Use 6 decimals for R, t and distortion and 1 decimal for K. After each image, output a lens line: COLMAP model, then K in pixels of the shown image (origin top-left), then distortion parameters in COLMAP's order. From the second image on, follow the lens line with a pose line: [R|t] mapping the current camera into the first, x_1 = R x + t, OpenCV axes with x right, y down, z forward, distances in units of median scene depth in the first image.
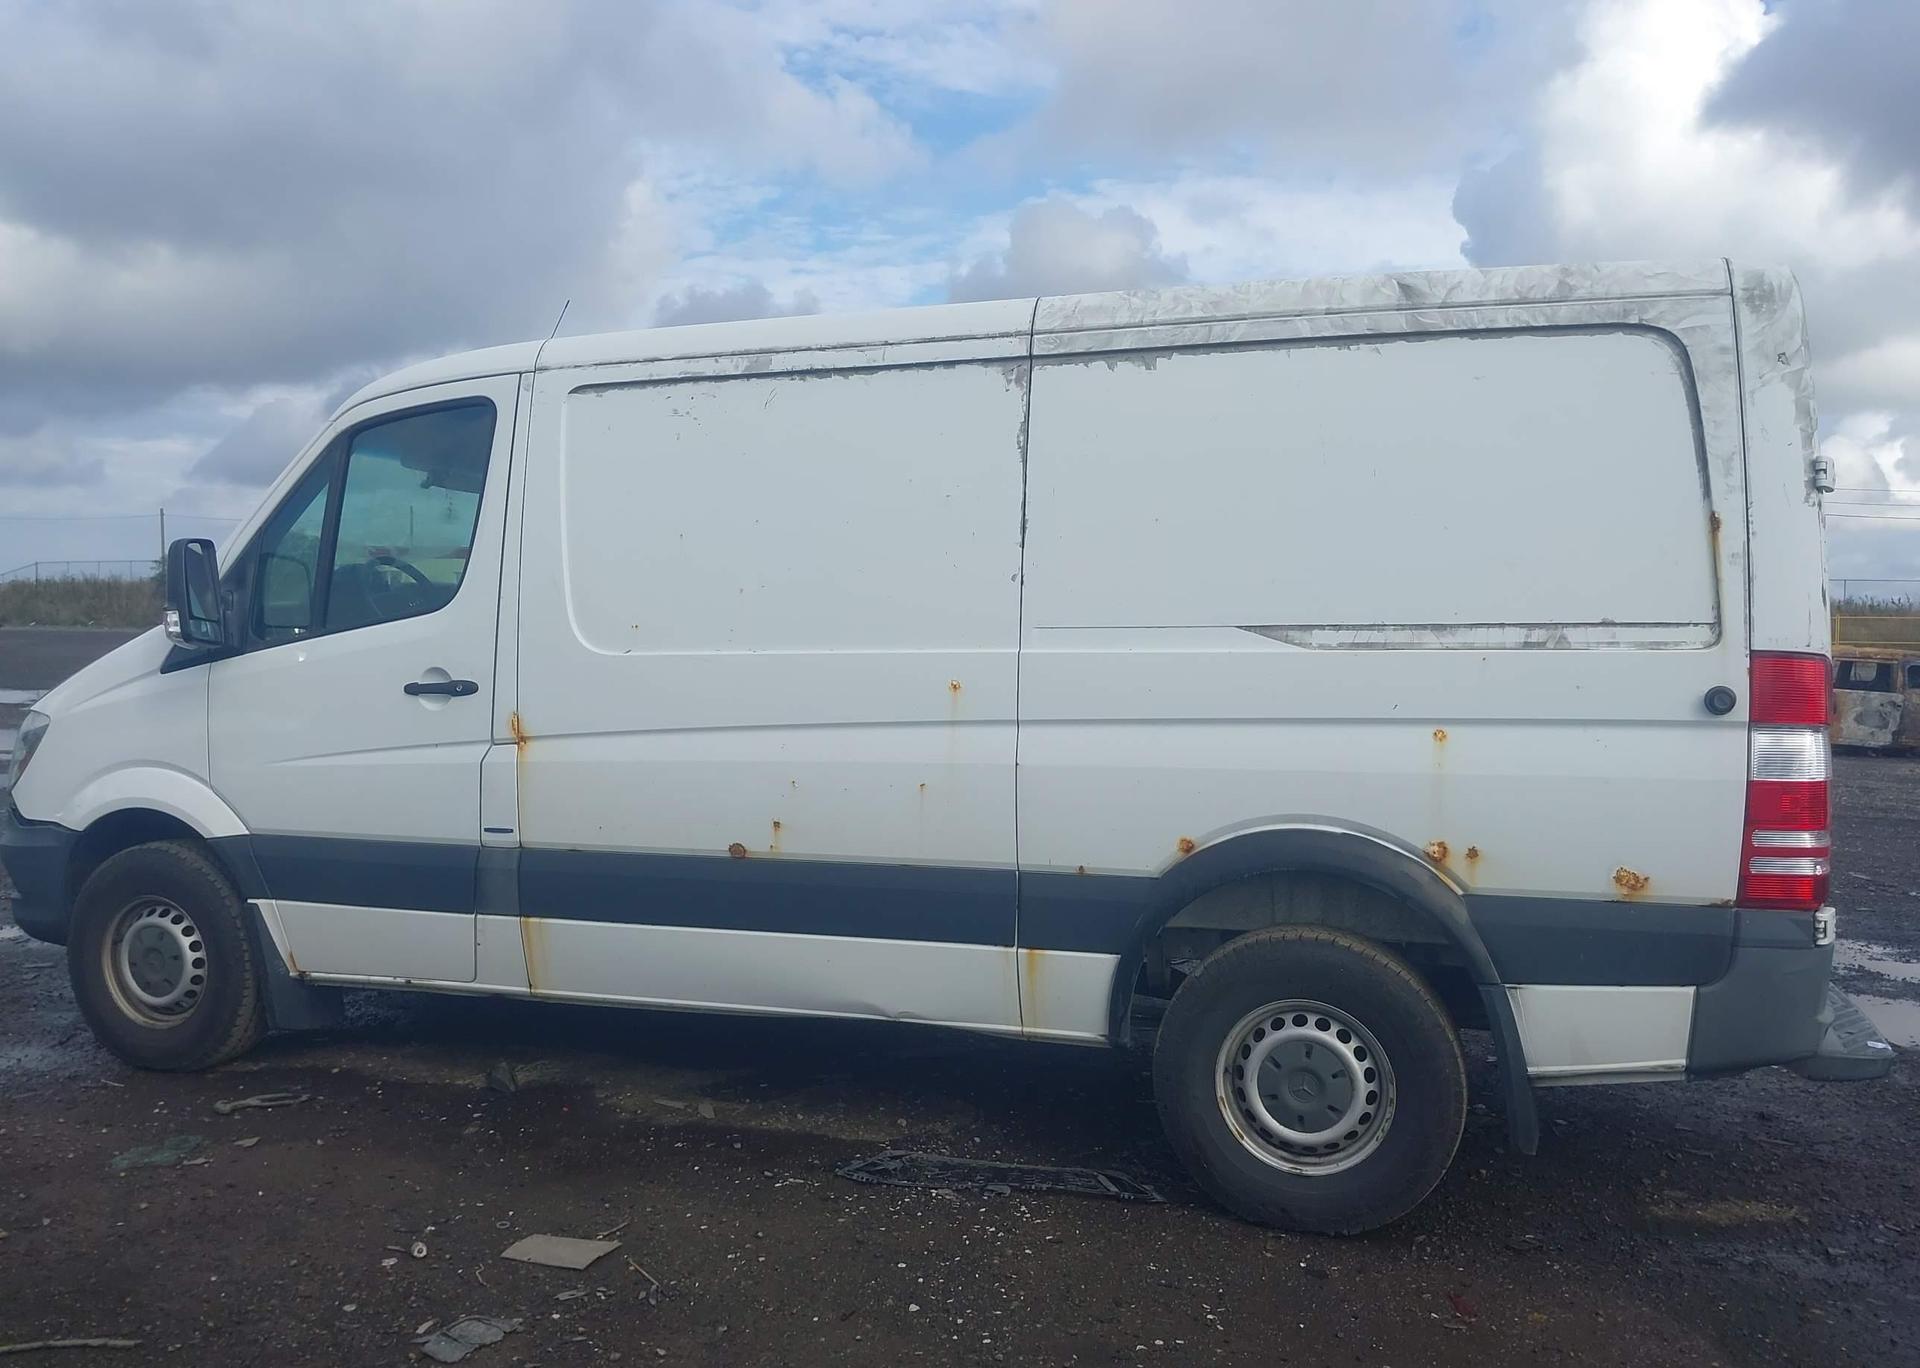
lens RADIAL K [[1483.4, 0, 970.7], [0, 1483.4, 758.0], [0, 0, 1]] dist [0.062158, -0.084848]
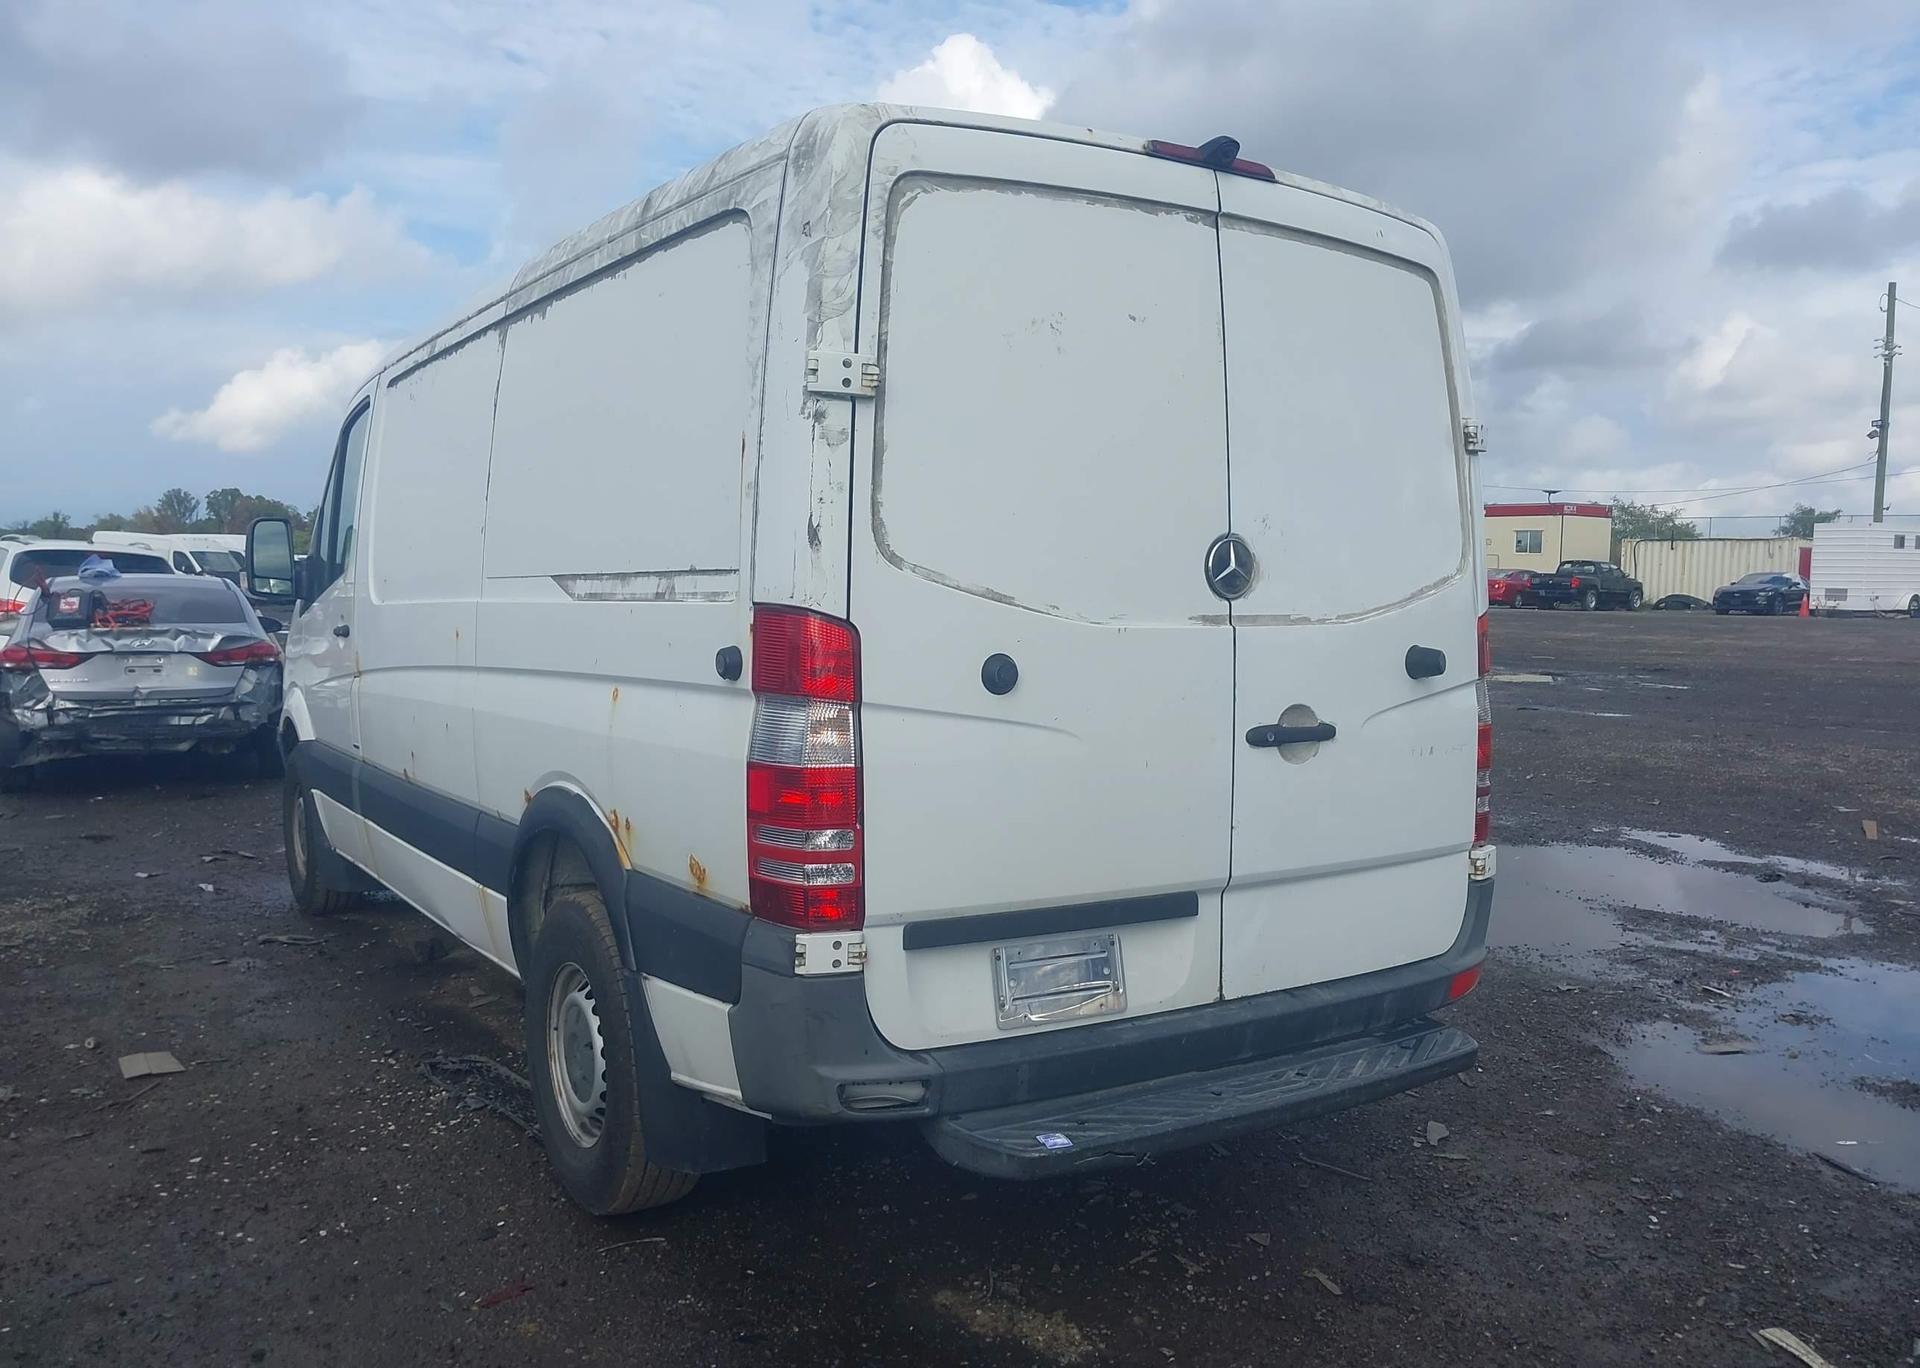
lens RADIAL K [[1474.0, 0, 954.0], [0, 1474.0, 758.8], [0, 0, 1]] dist [0.150384, -0.236273]
pose [[0.778082, 0.068187, -0.624451, 1.058005], [-0.053893, 0.997672, 0.041789, -0.025096], [0.625846, 0.001138, 0.779945, 0.416427]]
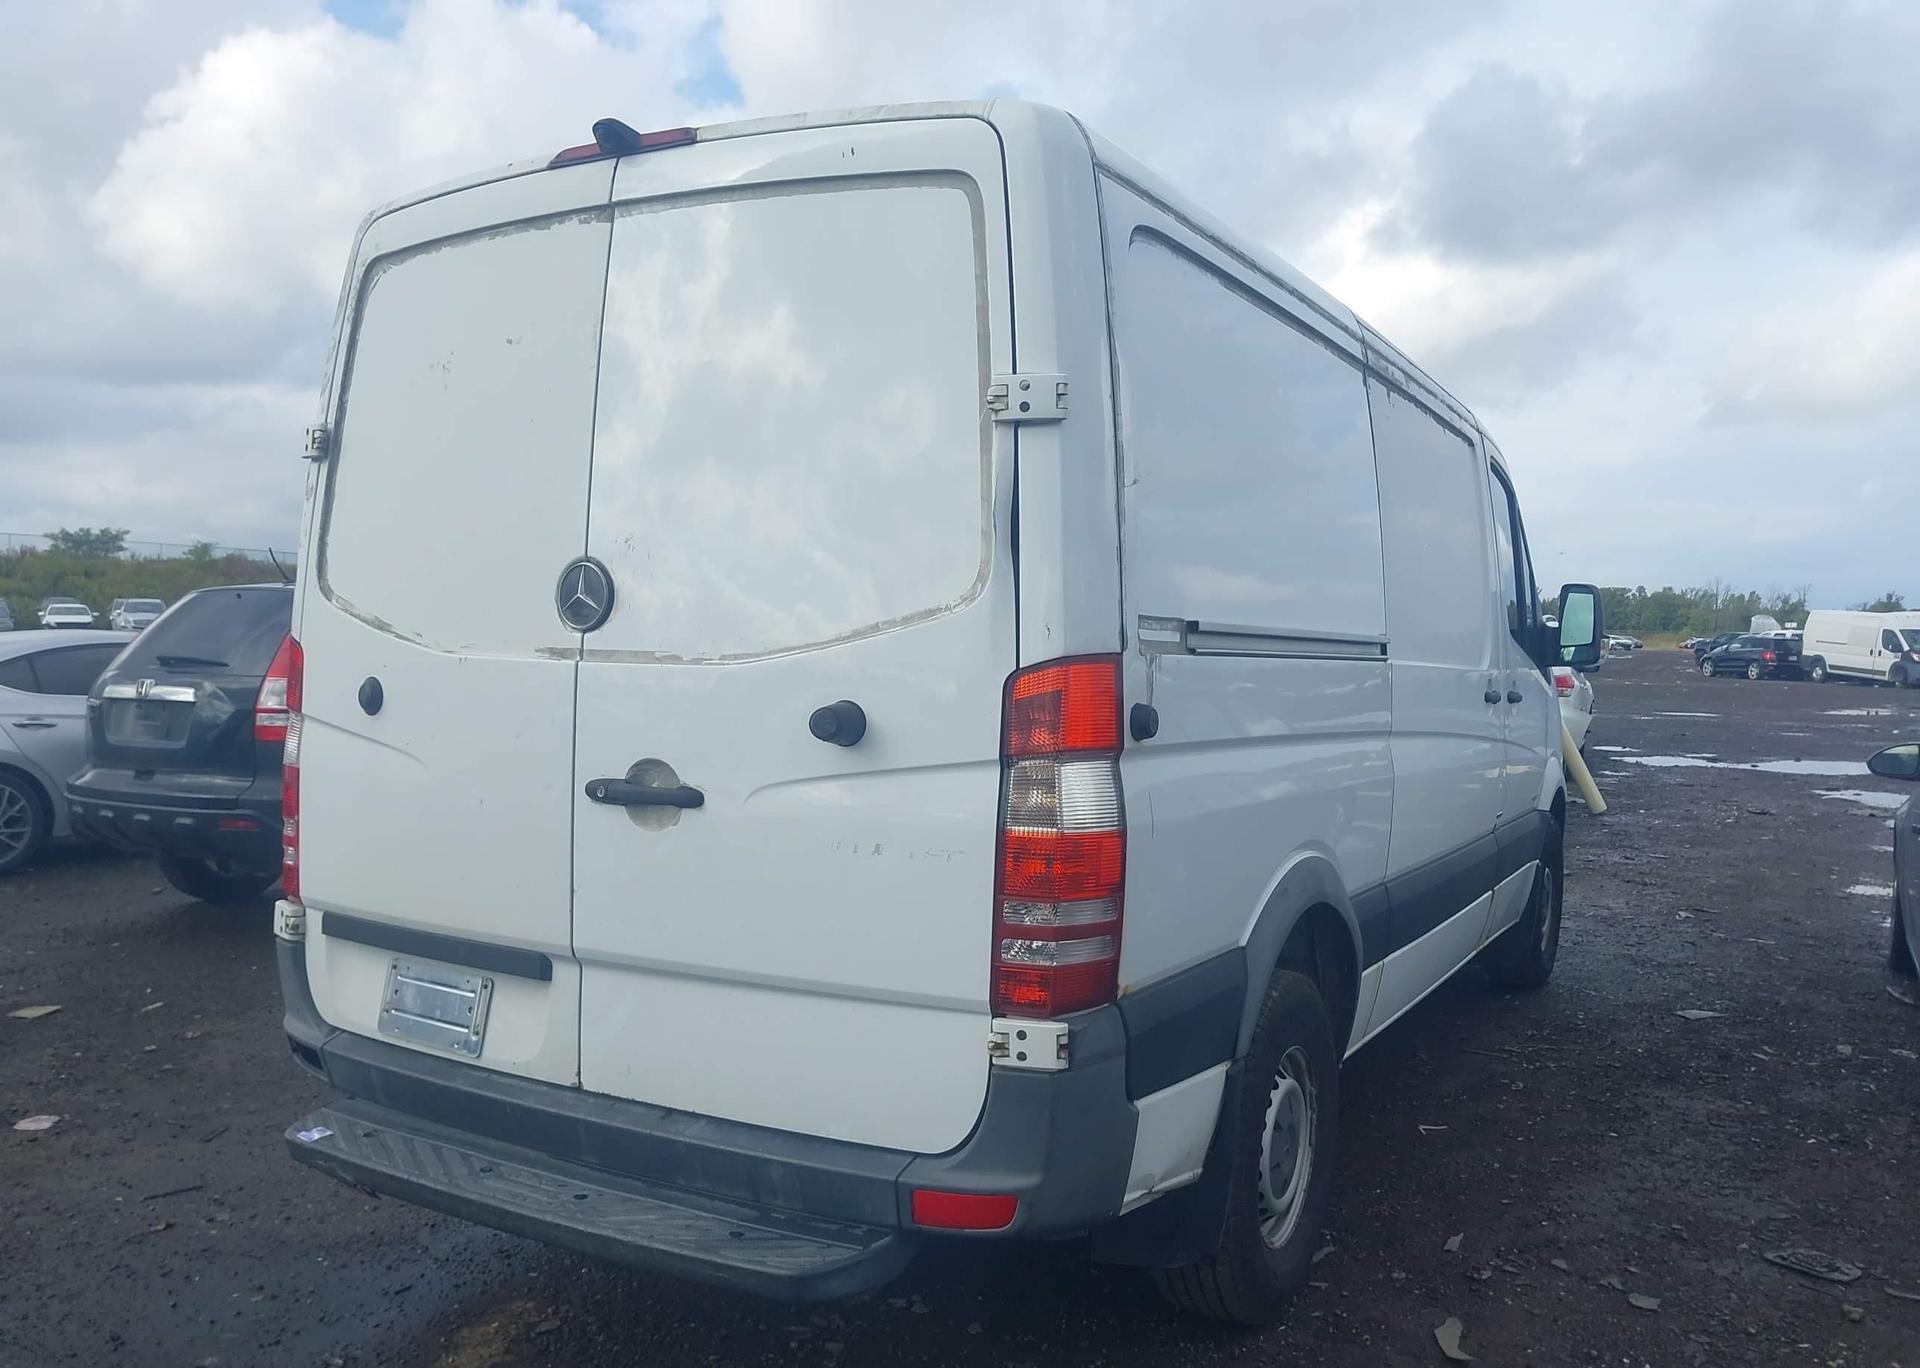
lens RADIAL K [[1476.6, 0, 967.5], [0, 1476.6, 754.9], [0, 0, 1]] dist [0.142496, -0.249110]
pose [[-0.203773, 0.059878, -0.977185, 1.349053], [-0.104191, 0.991133, 0.082460, -0.110305], [0.973458, 0.118617, -0.195727, 1.530220]]
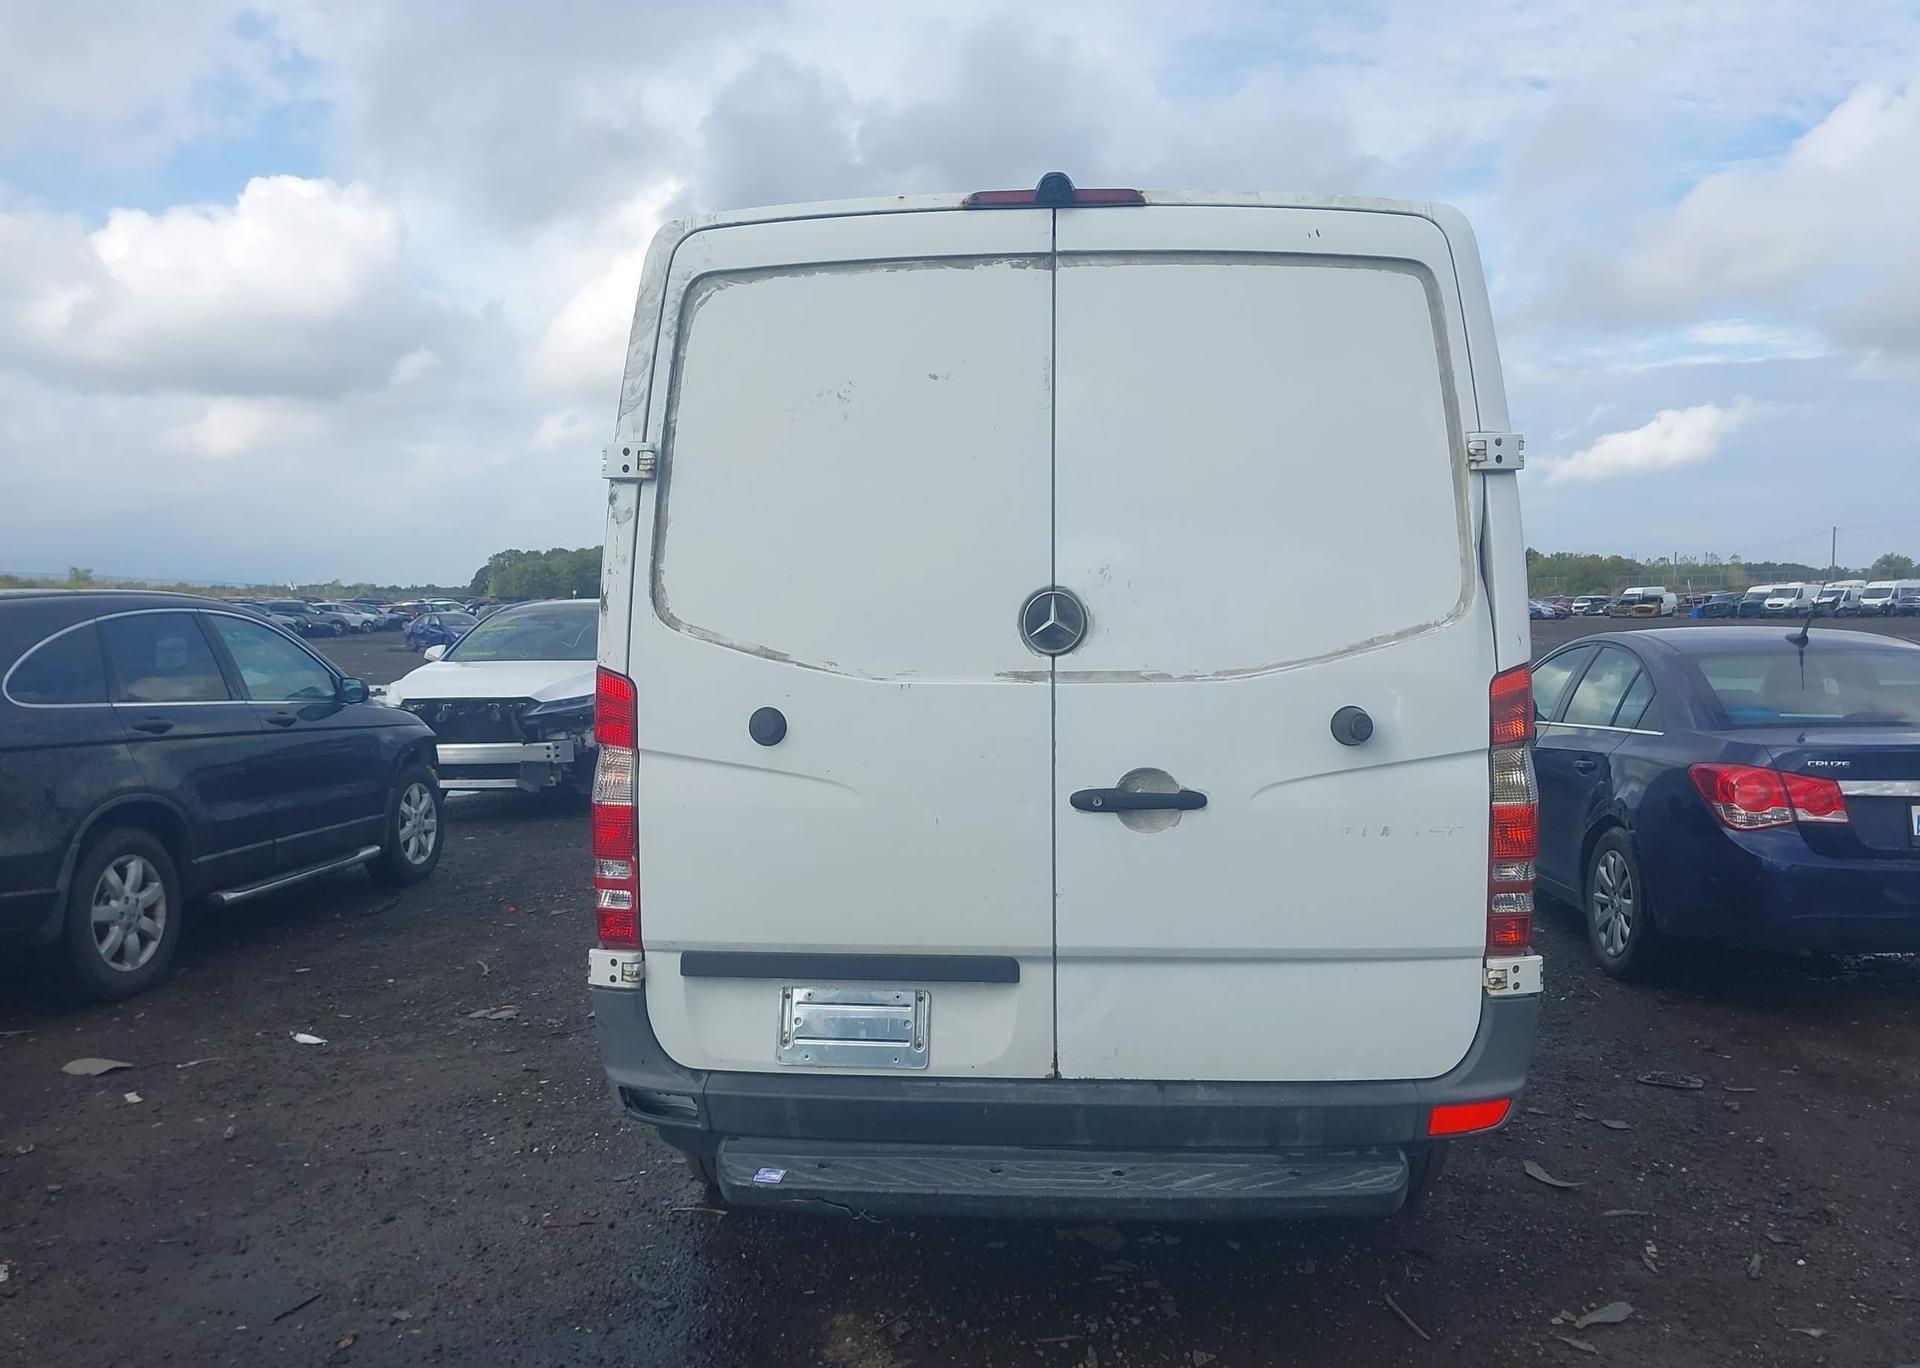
lens RADIAL K [[1472.2, 0, 985.2], [0, 1472.2, 763.7], [0, 0, 1]] dist [0.201201, -0.460034]
pose [[0.252642, 0.079259, -0.964308, 1.419125], [-0.070977, 0.995472, 0.063225, -0.078749], [0.964953, 0.052470, 0.257124, 0.941458]]
